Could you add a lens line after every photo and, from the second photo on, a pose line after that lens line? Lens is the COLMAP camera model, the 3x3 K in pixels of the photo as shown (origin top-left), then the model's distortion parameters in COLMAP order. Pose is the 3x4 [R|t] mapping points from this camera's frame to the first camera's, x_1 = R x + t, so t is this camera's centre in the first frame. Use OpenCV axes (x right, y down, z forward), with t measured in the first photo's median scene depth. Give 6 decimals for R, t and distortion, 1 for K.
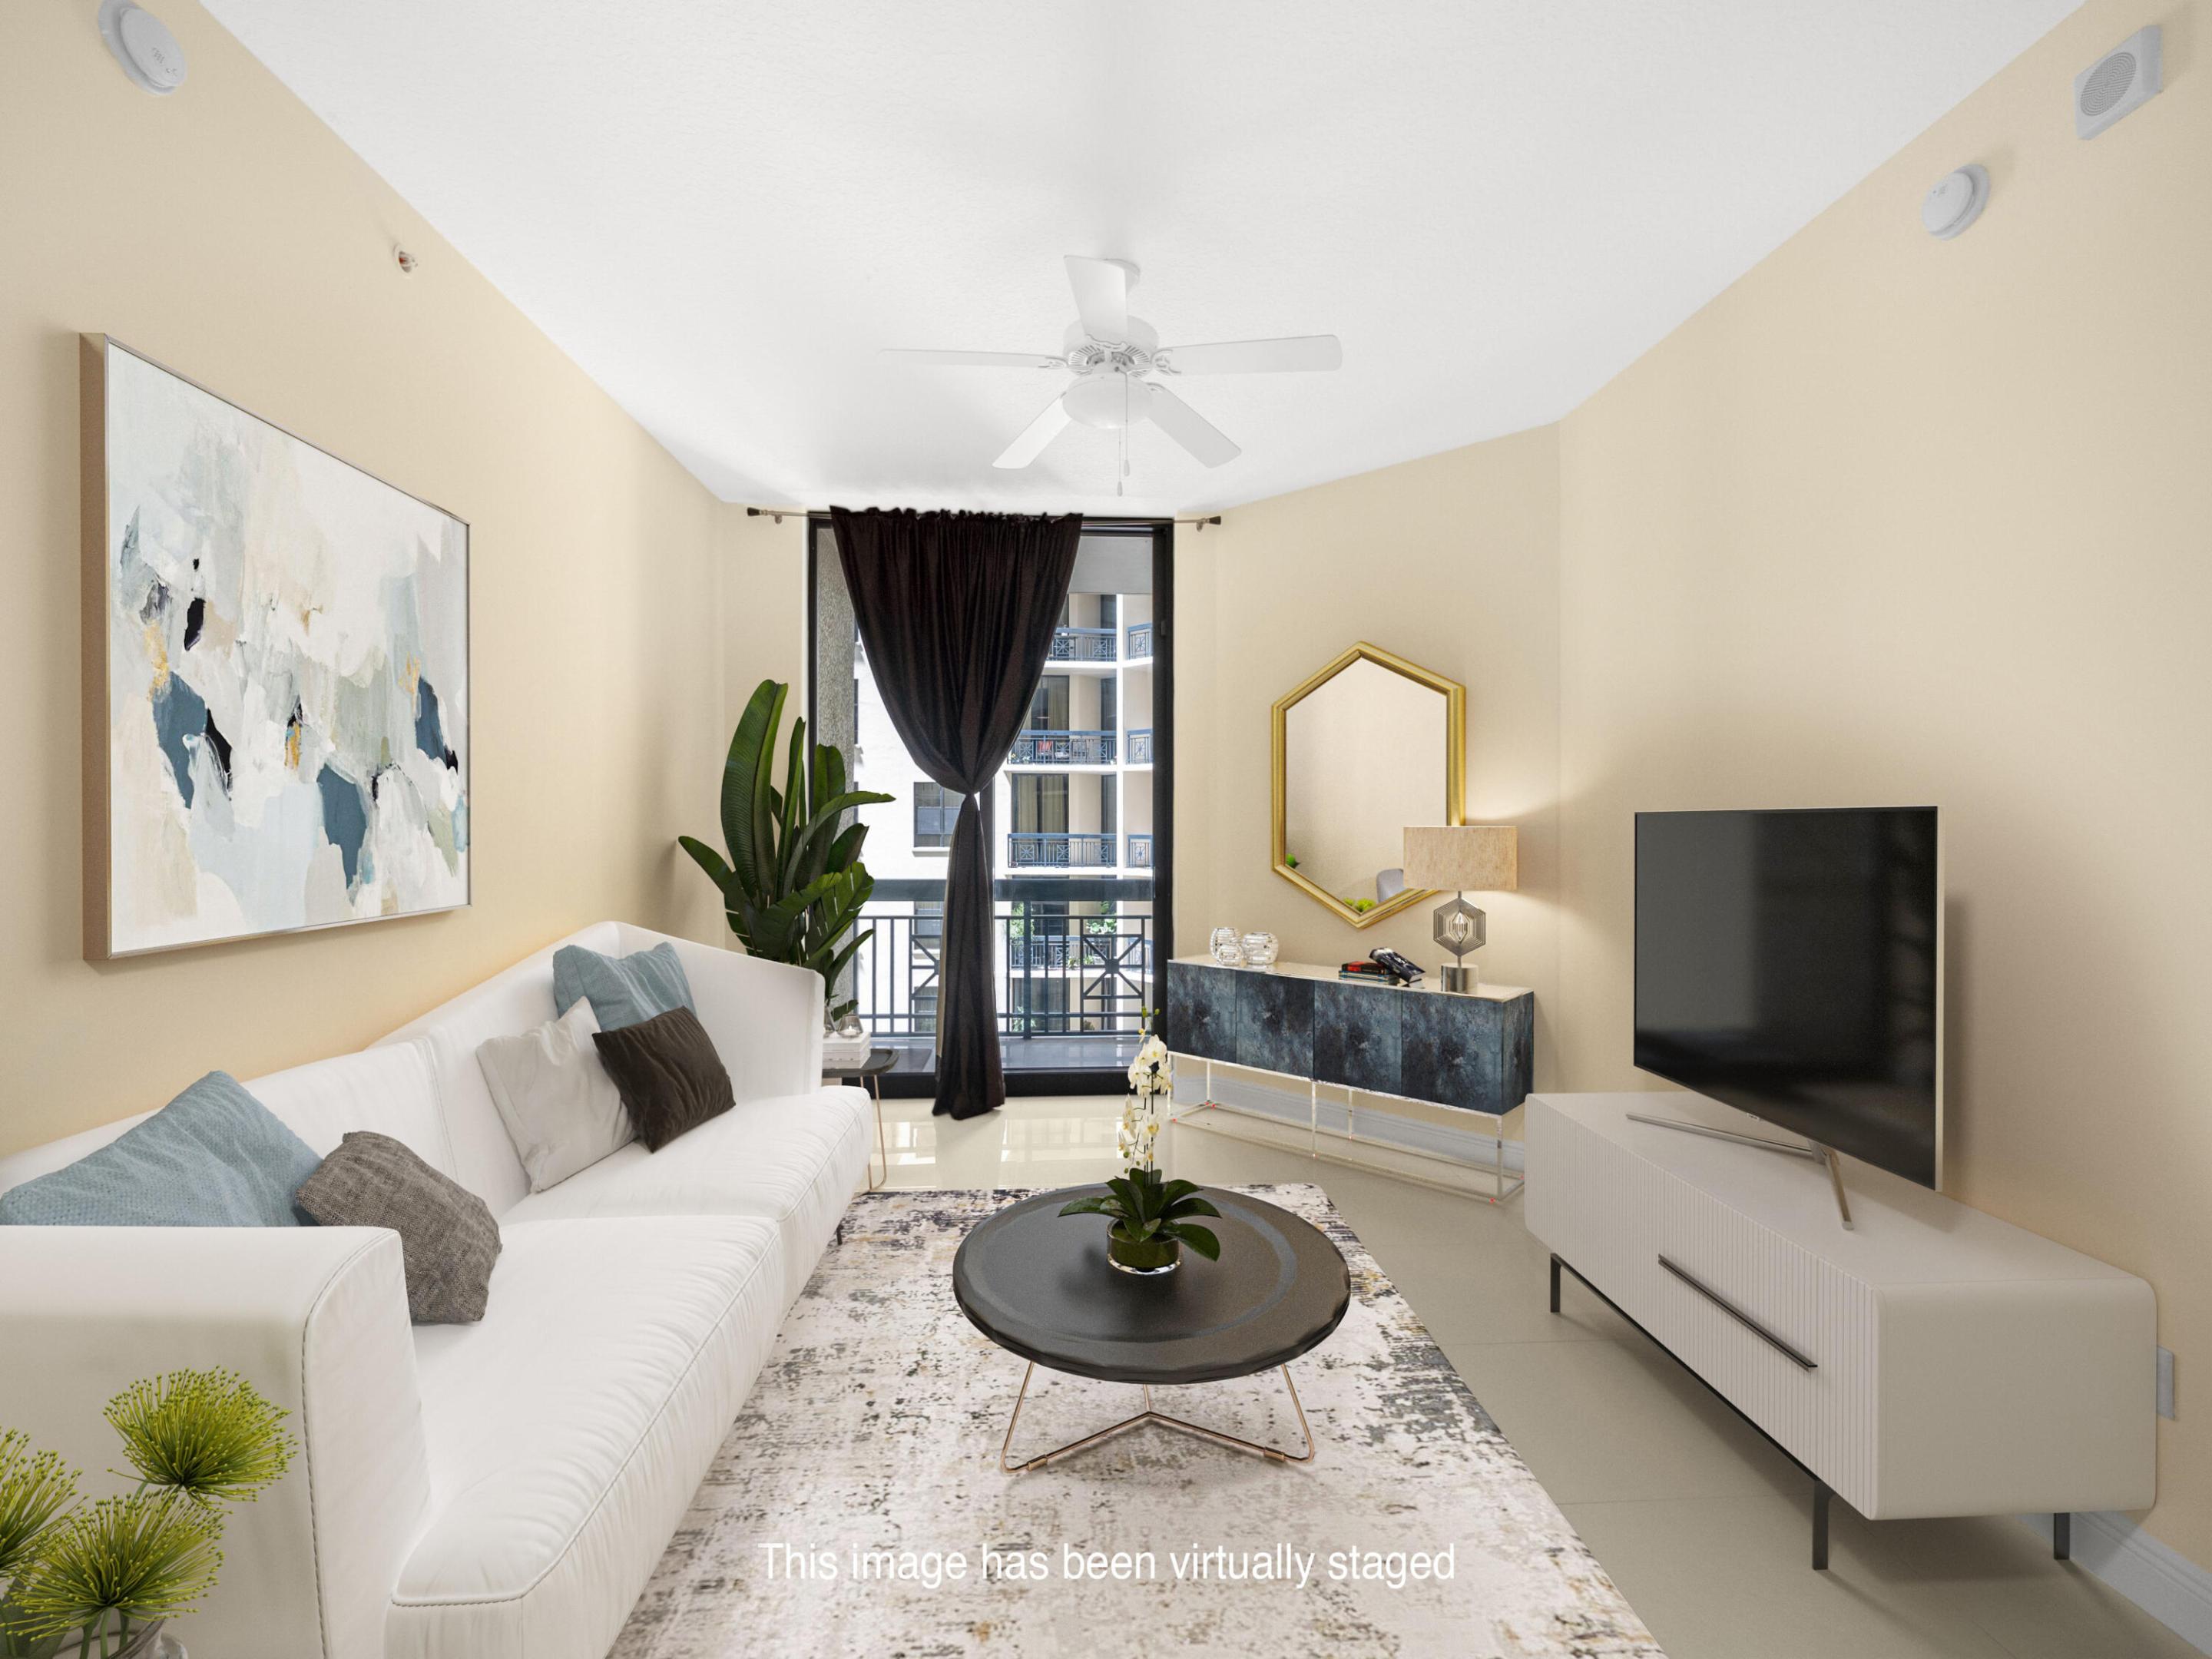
lens RADIAL K [[965.9, 0, 1106.0], [0, 965.9, 829.5], [0, 0, 1]] dist [-0.001628, -0.000142]
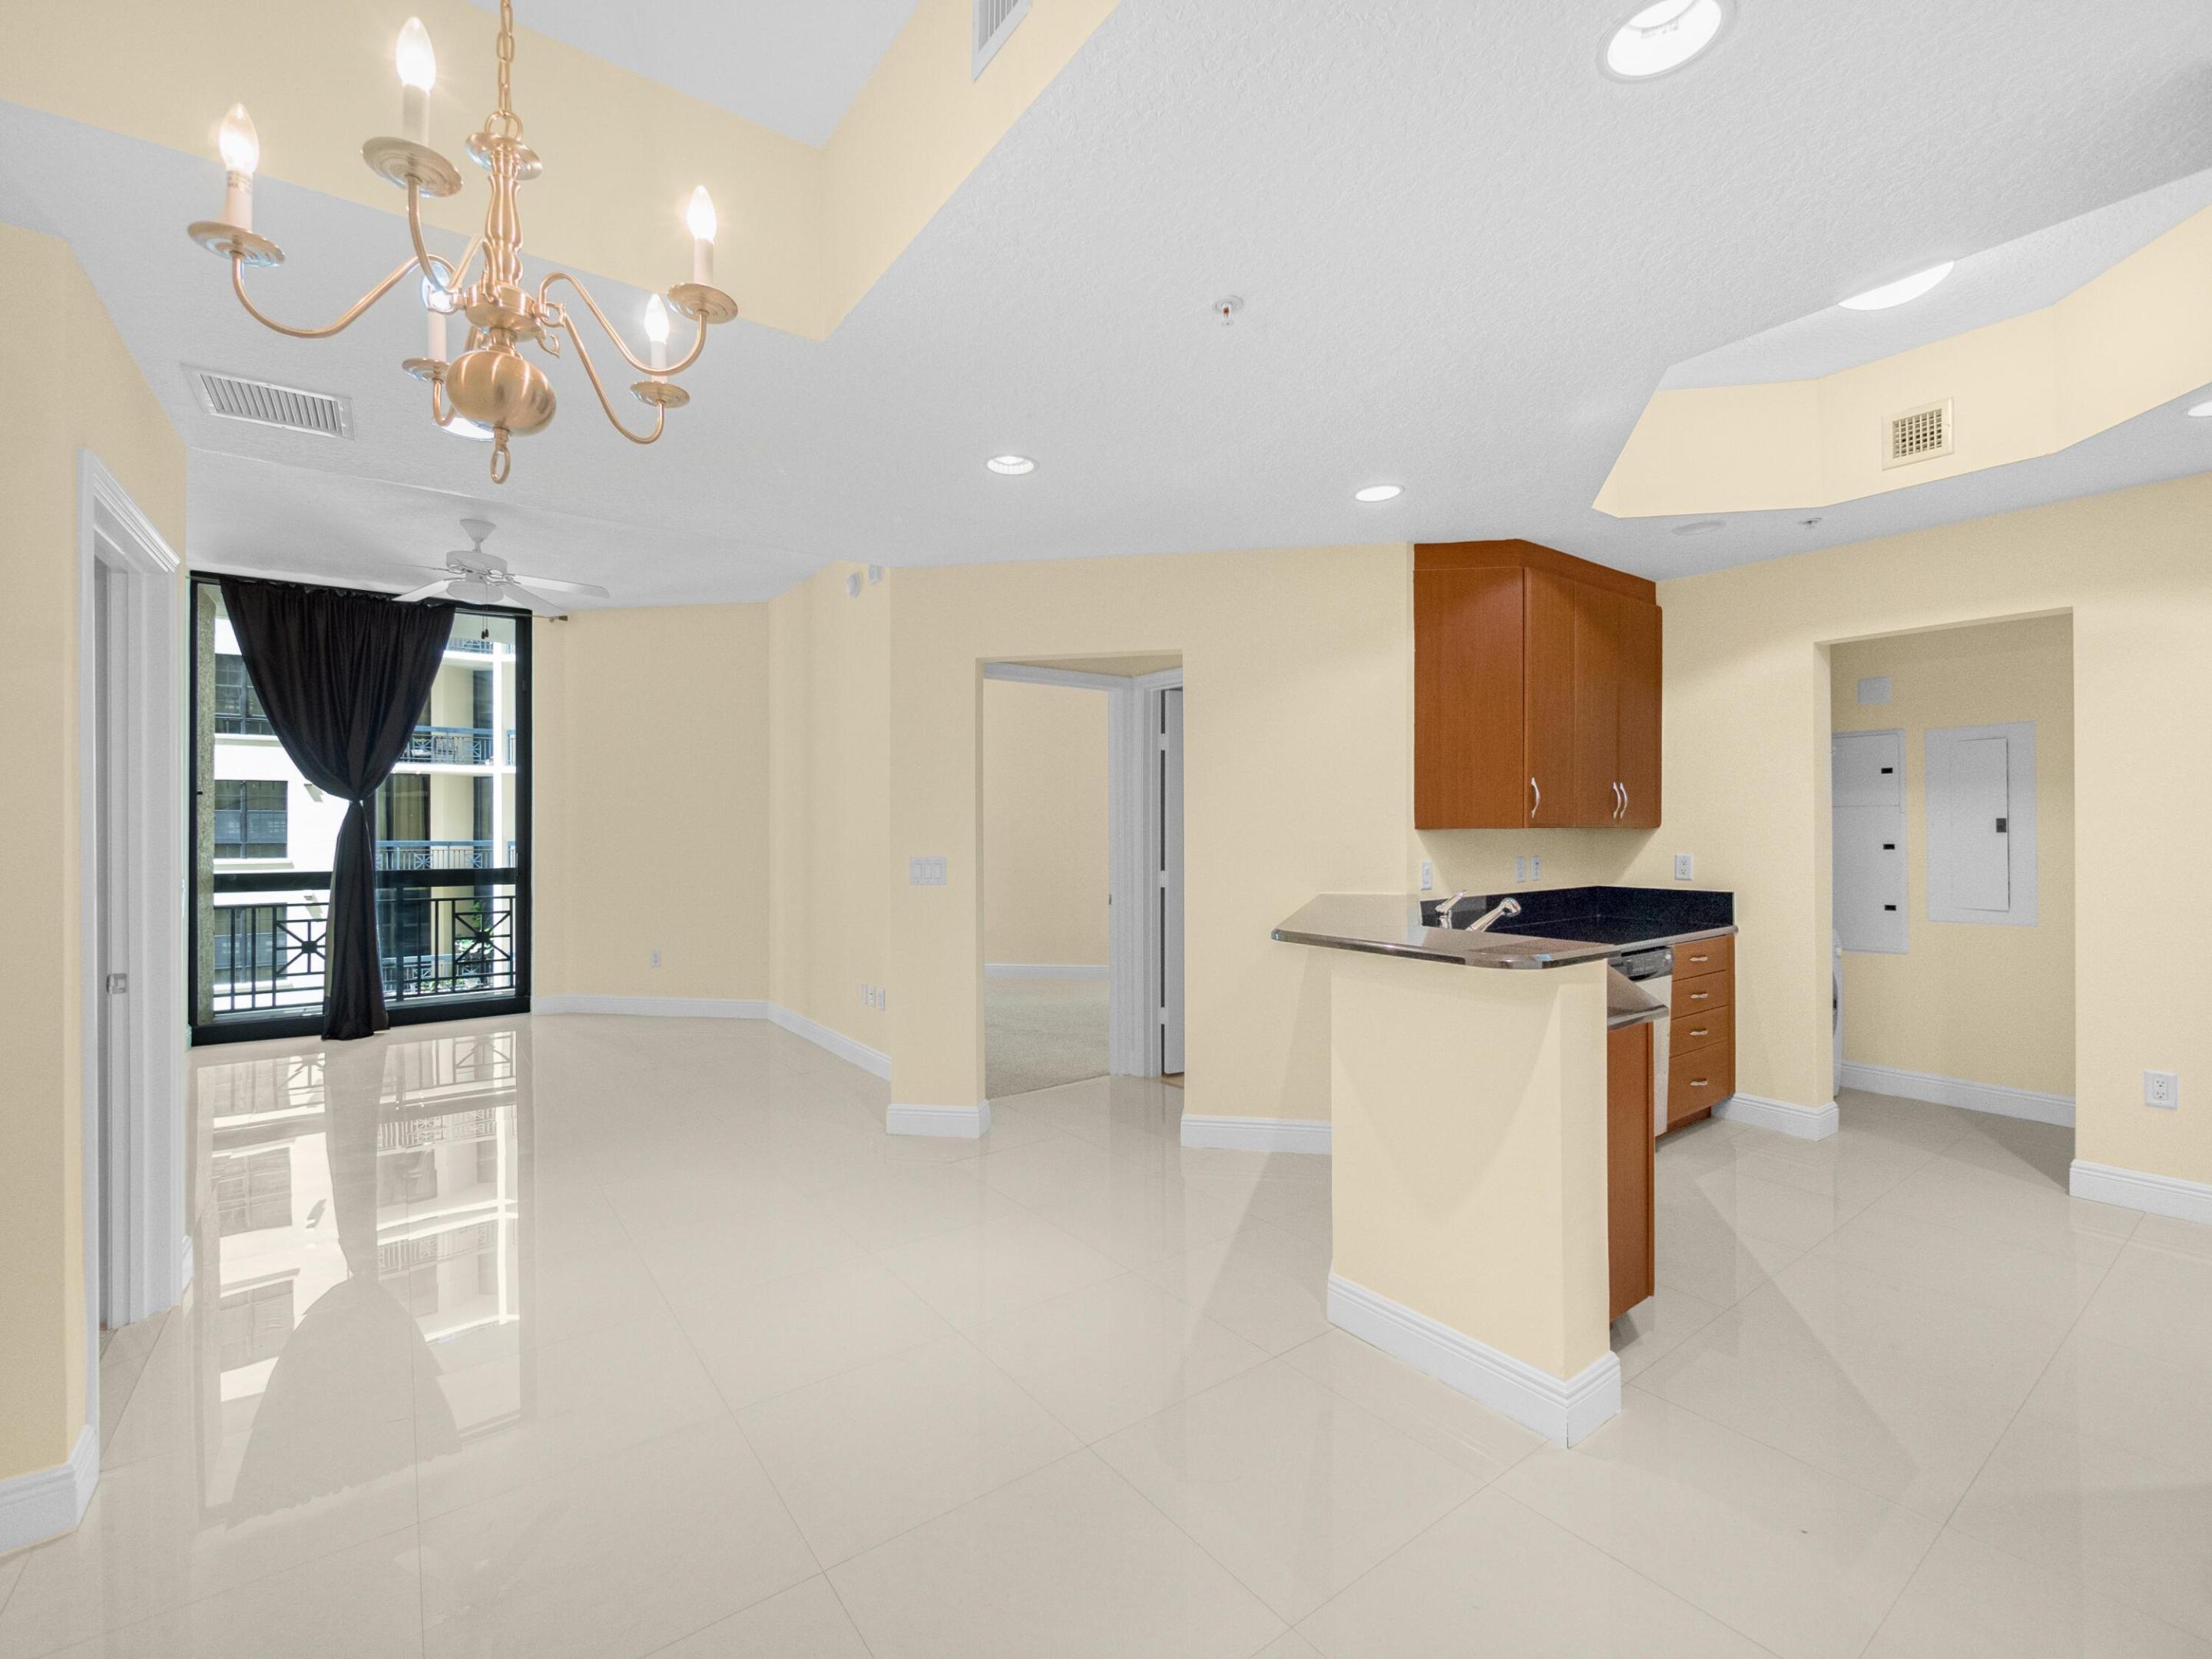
lens RADIAL K [[965.9, 0, 1106.0], [0, 965.9, 829.5], [0, 0, 1]] dist [-0.001628, -0.000142]
pose [[0.839305, -0.000265, 0.543661, 0.004360], [0.004375, 0.999971, -0.006267, 0.012000], [-0.543644, 0.007638, 0.839281, -0.512466]]
